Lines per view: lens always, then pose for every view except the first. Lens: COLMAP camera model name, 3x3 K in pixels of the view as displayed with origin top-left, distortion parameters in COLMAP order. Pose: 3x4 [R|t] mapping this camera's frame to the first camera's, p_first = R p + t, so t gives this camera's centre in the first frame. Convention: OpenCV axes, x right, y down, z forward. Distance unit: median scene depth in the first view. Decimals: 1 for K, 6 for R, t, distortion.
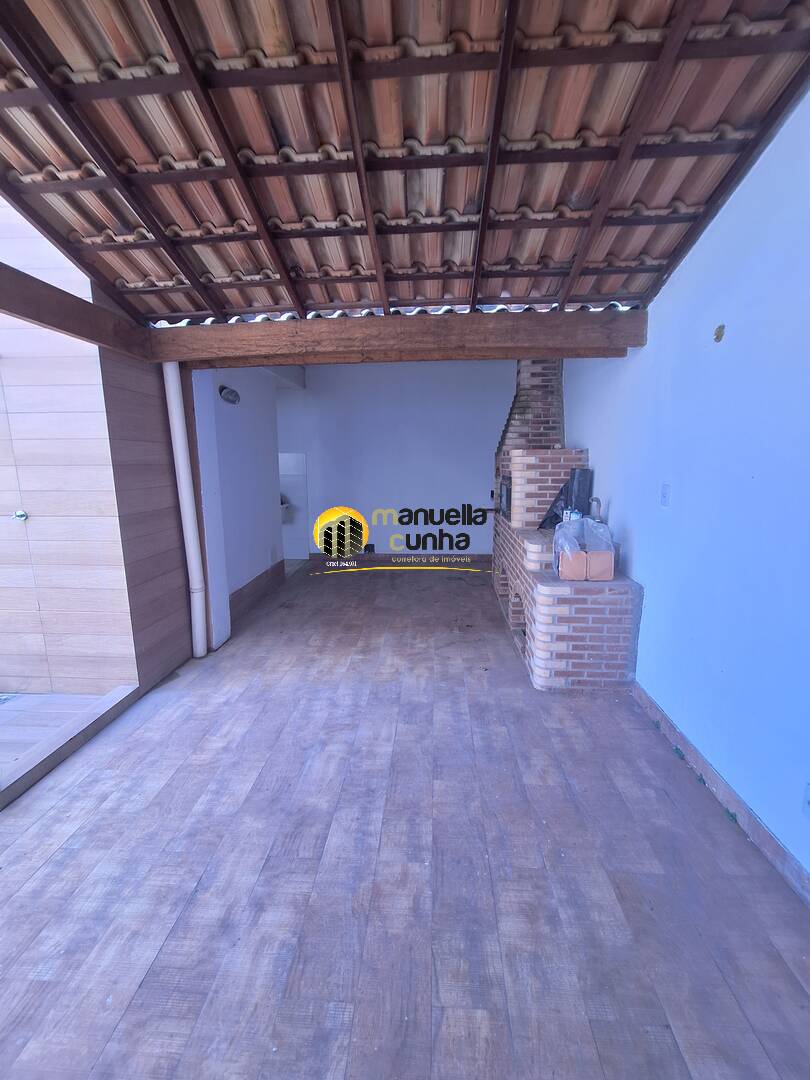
lens RADIAL K [[431.4, 0, 406.5], [0, 431.4, 538.0], [0, 0, 1]] dist [-0.011328, 0.004798]
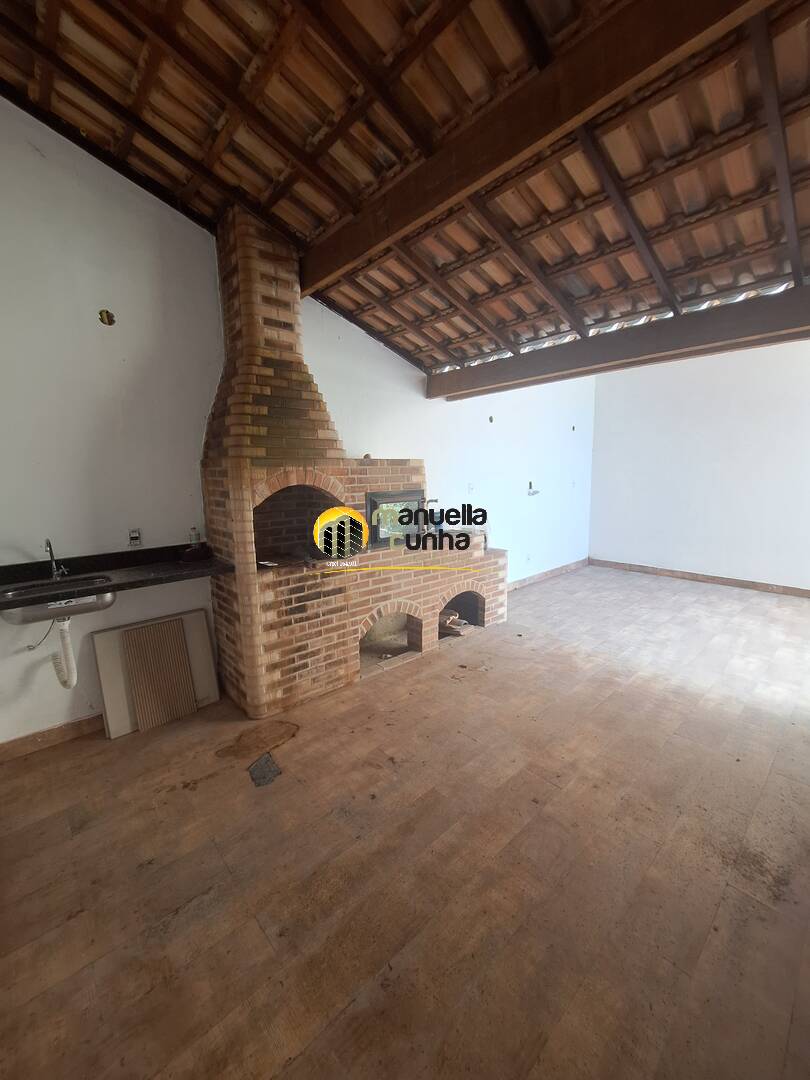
lens RADIAL K [[430.6, 0, 407.5], [0, 430.6, 536.7], [0, 0, 1]] dist [-0.000385, 0.000544]
pose [[-0.722297, -0.083342, 0.686543, -0.531606], [0.142431, 0.953505, 0.265597, -0.438497], [-0.676758, 0.289625, -0.676843, 2.499155]]
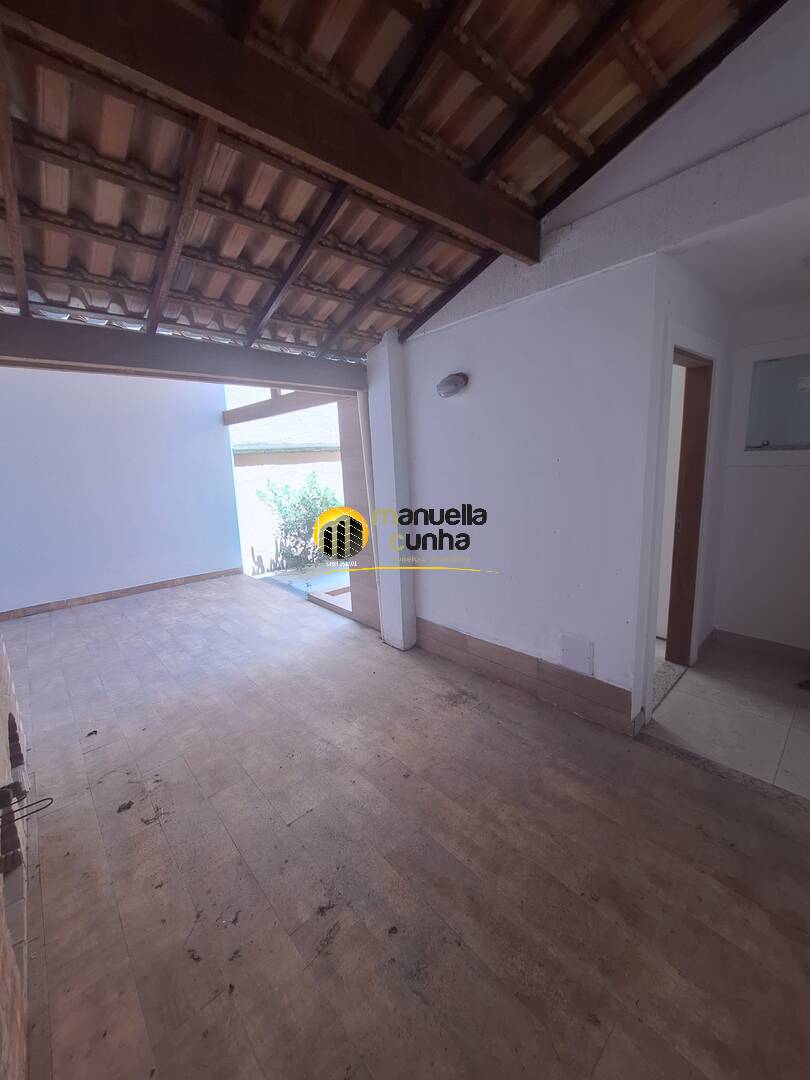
lens RADIAL K [[430.2, 0, 406.4], [0, 430.2, 536.6], [0, 0, 1]] dist [0.000120, 0.000638]
pose [[-0.697155, 0.164200, -0.697863, 0.347933], [-0.081091, 0.949111, 0.304324, -0.482307], [0.712320, 0.268751, -0.648362, 2.395003]]
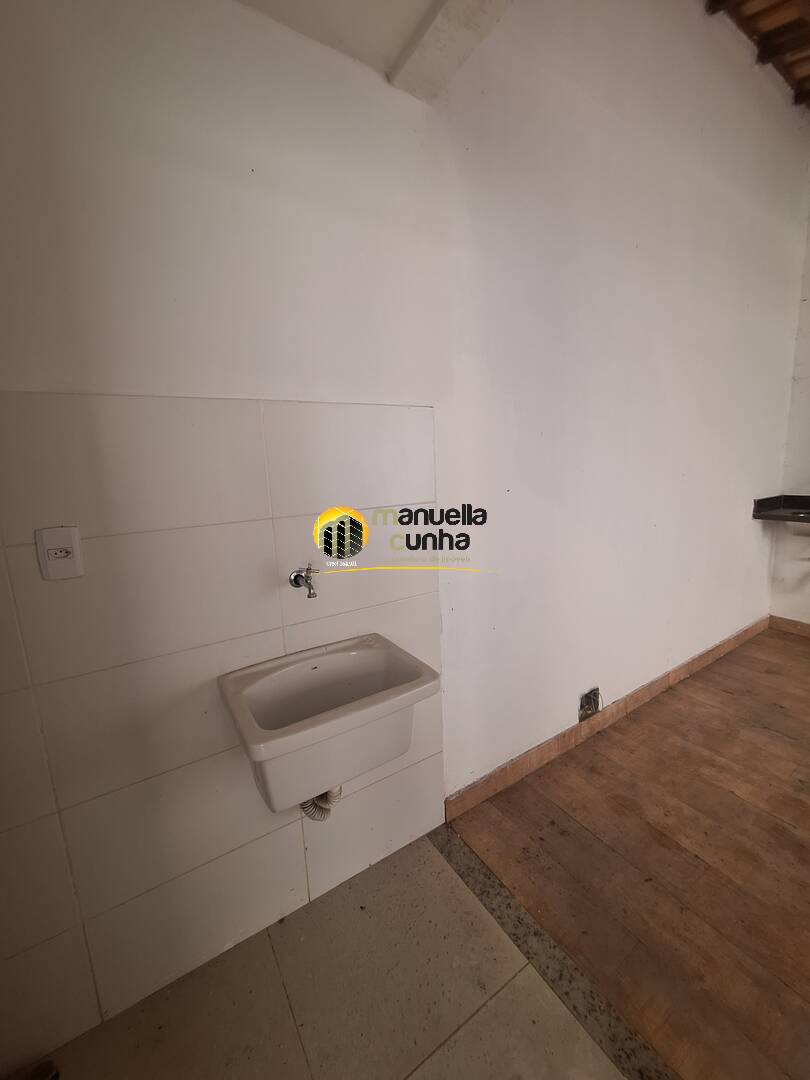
lens RADIAL K [[430.2, 0, 406.4], [0, 430.2, 536.6], [0, 0, 1]] dist [0.000120, 0.000638]
pose [[0.806386, -0.135274, 0.575710, -0.988782], [0.140950, 0.989396, 0.035051, -0.352745], [-0.574347, 0.052882, 0.816902, 2.138426]]
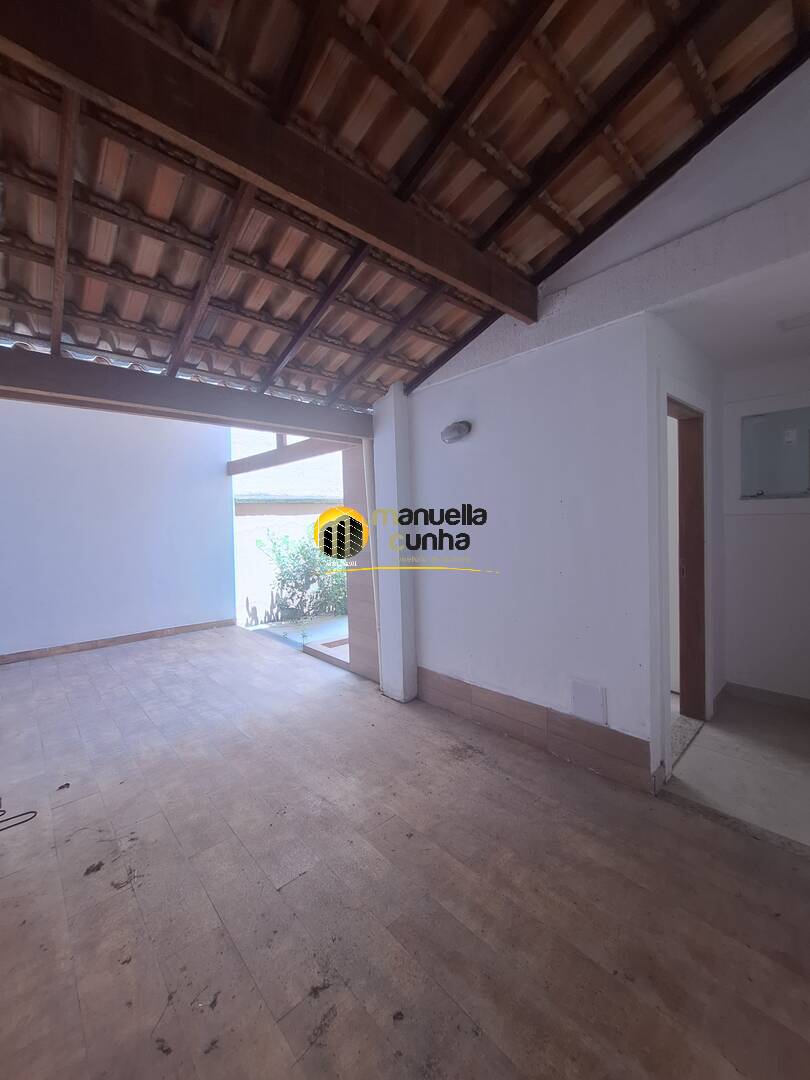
lens RADIAL K [[434.0, 0, 406.9], [0, 434.0, 532.7], [0, 0, 1]] dist [-0.000094, 0.000781]
pose [[-0.690591, 0.047334, -0.721695, 0.372552], [-0.097872, 0.982561, 0.158098, -0.426601], [0.716593, 0.179815, -0.673915, 2.393490]]
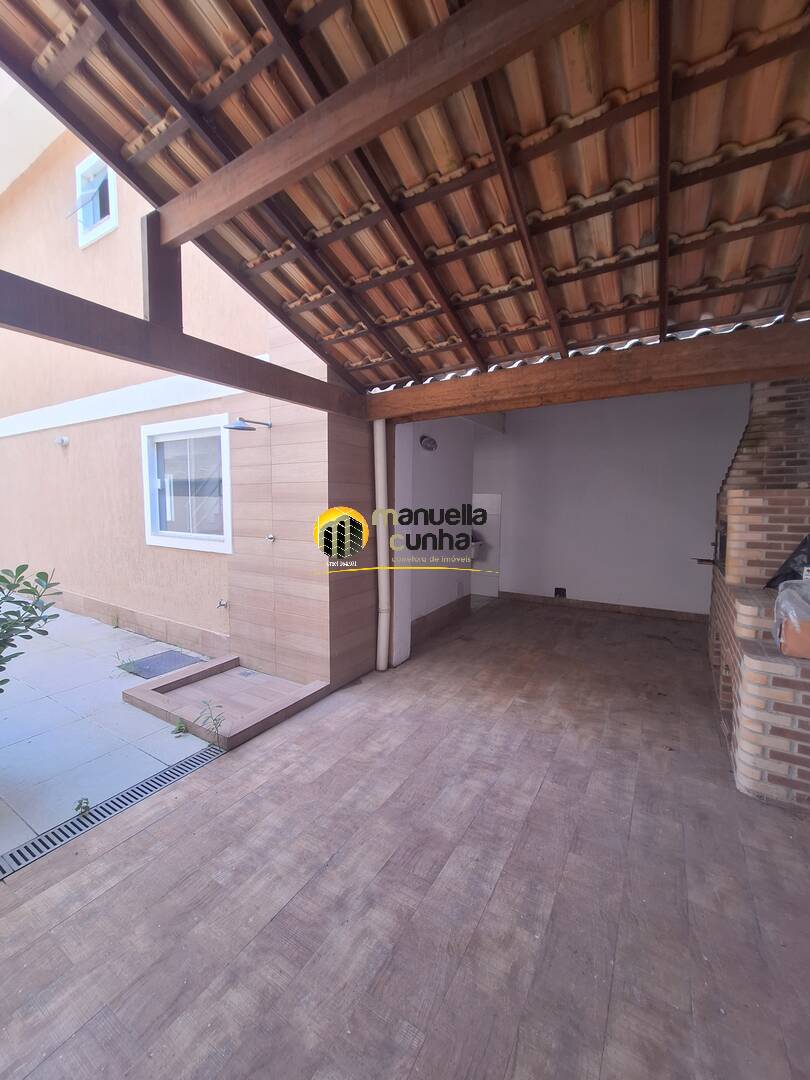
lens RADIAL K [[430.2, 0, 406.4], [0, 430.2, 536.6], [0, 0, 1]] dist [0.000120, 0.000638]
pose [[0.885875, 0.046998, -0.461538, 0.120201], [-0.090447, 0.993262, -0.072461, 0.003332], [0.455022, 0.105936, 0.884156, -0.016679]]
